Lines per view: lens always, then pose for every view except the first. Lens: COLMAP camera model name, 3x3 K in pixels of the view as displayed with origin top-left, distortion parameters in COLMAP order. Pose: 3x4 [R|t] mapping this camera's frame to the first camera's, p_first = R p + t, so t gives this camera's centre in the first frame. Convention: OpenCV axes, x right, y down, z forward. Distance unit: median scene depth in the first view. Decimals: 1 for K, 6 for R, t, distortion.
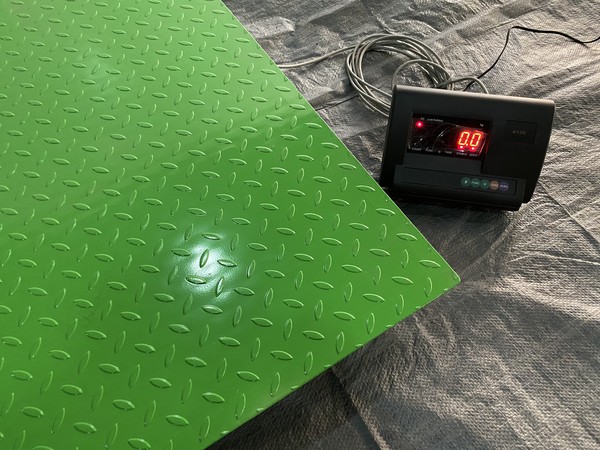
lens RADIAL K [[460.0, 0, 300.0], [0, 460.0, 225.0], [0, 0, 1]] dist [0.000159, 0.003239]
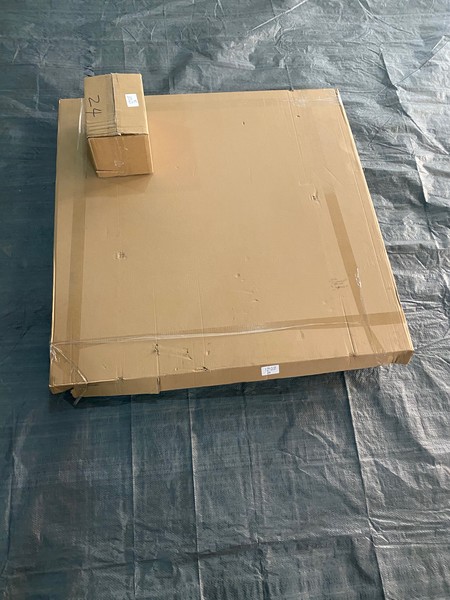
lens RADIAL K [[454.4, 0, 225.0], [0, 454.4, 300.0], [0, 0, 1]] dist [-0.002057, 0.002860]
pose [[0.900571, 0.424818, -0.092206, -0.368655], [-0.413043, 0.902344, 0.123167, -0.034987], [0.135525, -0.072836, 0.988093, -1.365721]]
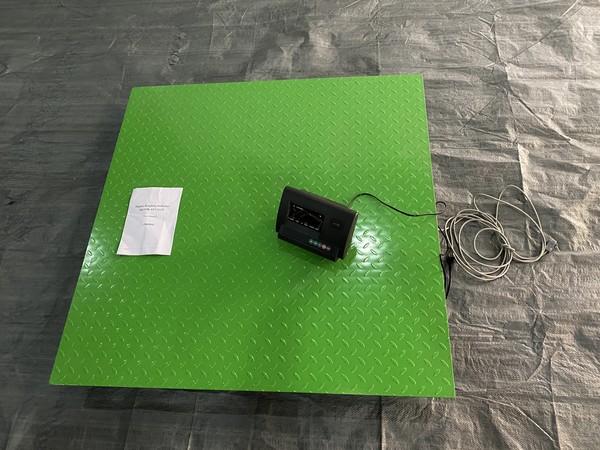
lens RADIAL K [[454.4, 0, 297.0], [0, 454.4, 227.6], [0, 0, 1]] dist [-0.002057, 0.002860]
pose [[0.820098, 0.463854, -0.335081, 0.081047], [-0.437951, 0.885679, 0.154183, -0.444673], [0.368292, 0.020304, 0.929488, -0.936205]]
